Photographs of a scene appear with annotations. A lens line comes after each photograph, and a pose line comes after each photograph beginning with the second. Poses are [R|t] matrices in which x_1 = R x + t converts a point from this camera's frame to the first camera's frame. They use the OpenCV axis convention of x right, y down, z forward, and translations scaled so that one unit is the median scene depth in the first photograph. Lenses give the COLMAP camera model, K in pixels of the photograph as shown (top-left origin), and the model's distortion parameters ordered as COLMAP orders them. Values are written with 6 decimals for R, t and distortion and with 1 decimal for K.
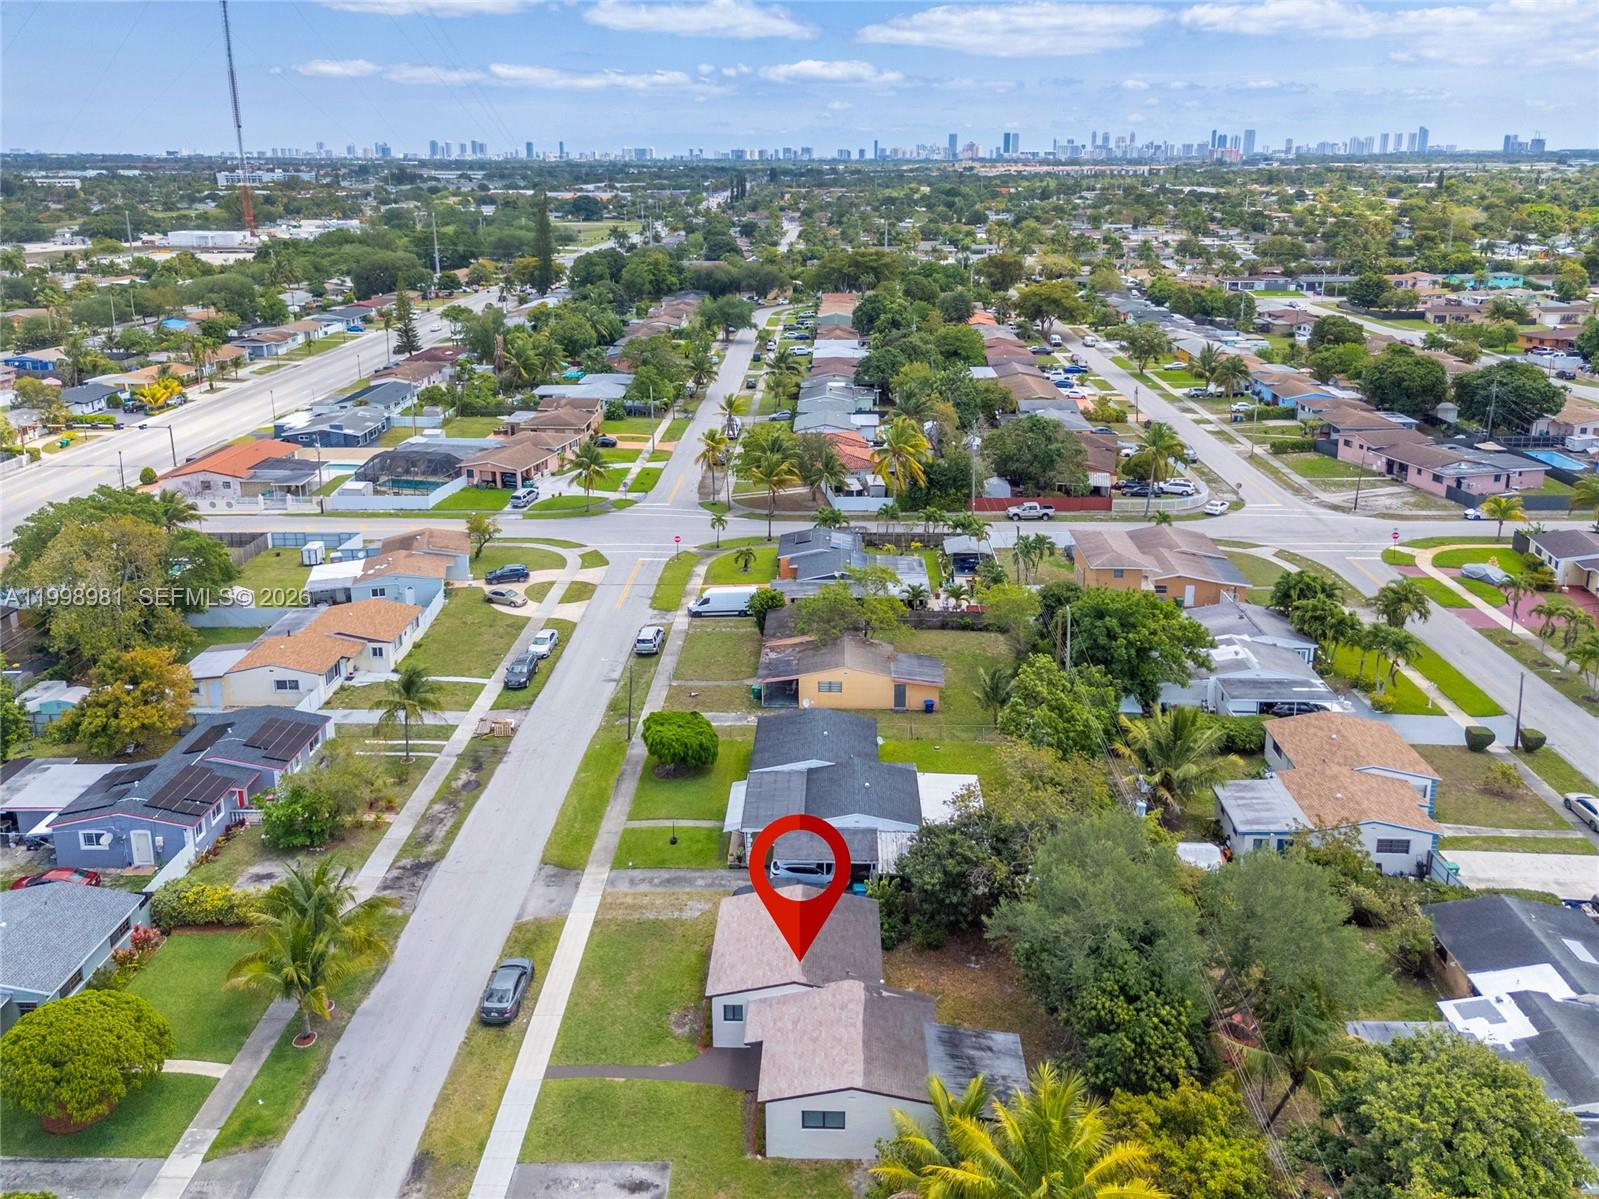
lens RADIAL K [[1231.2, 0, 802.4], [0, 1231.2, 609.1], [0, 0, 1]] dist [0.104268, -0.080661]
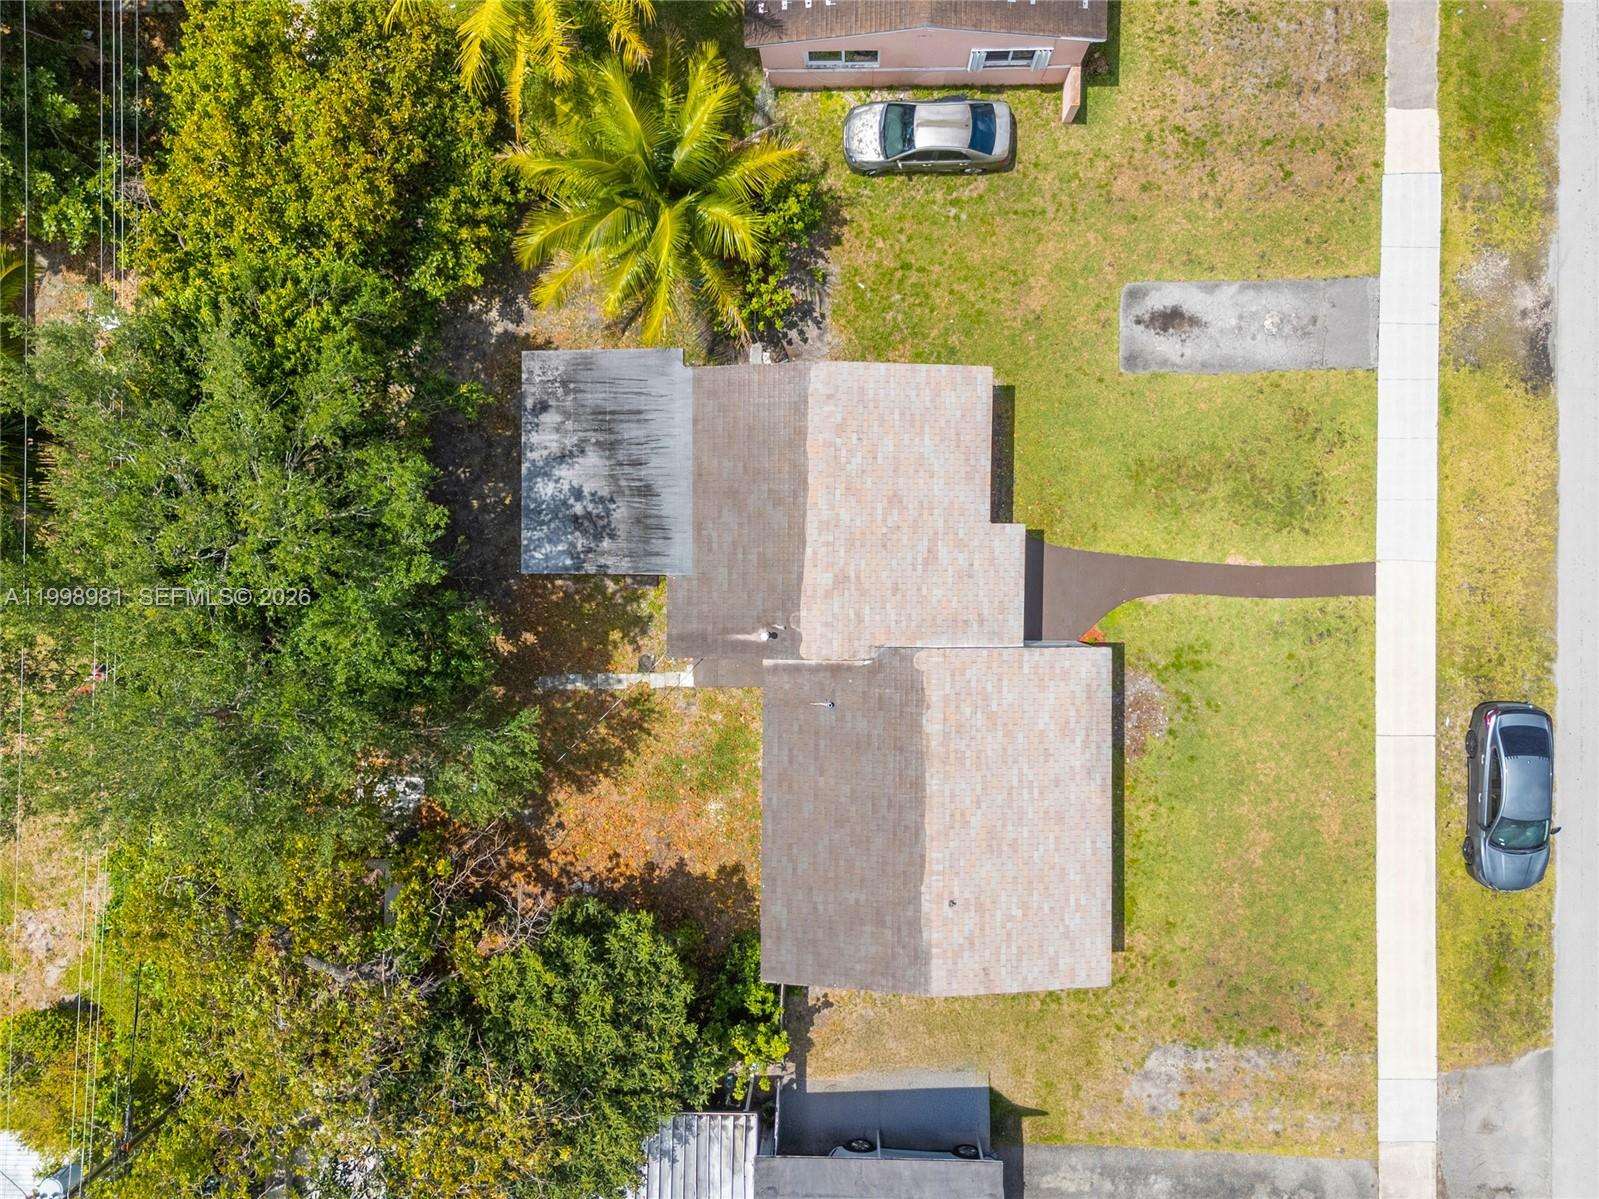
lens RADIAL K [[1231.2, 0, 802.4], [0, 1231.2, 609.1], [0, 0, 1]] dist [0.104268, -0.080661]
pose [[-0.999537, 0.022169, 0.020832, 0.015436], [0.011783, -0.349204, 0.936973, -0.064484], [0.028047, 0.936784, 0.348781, 0.323195]]
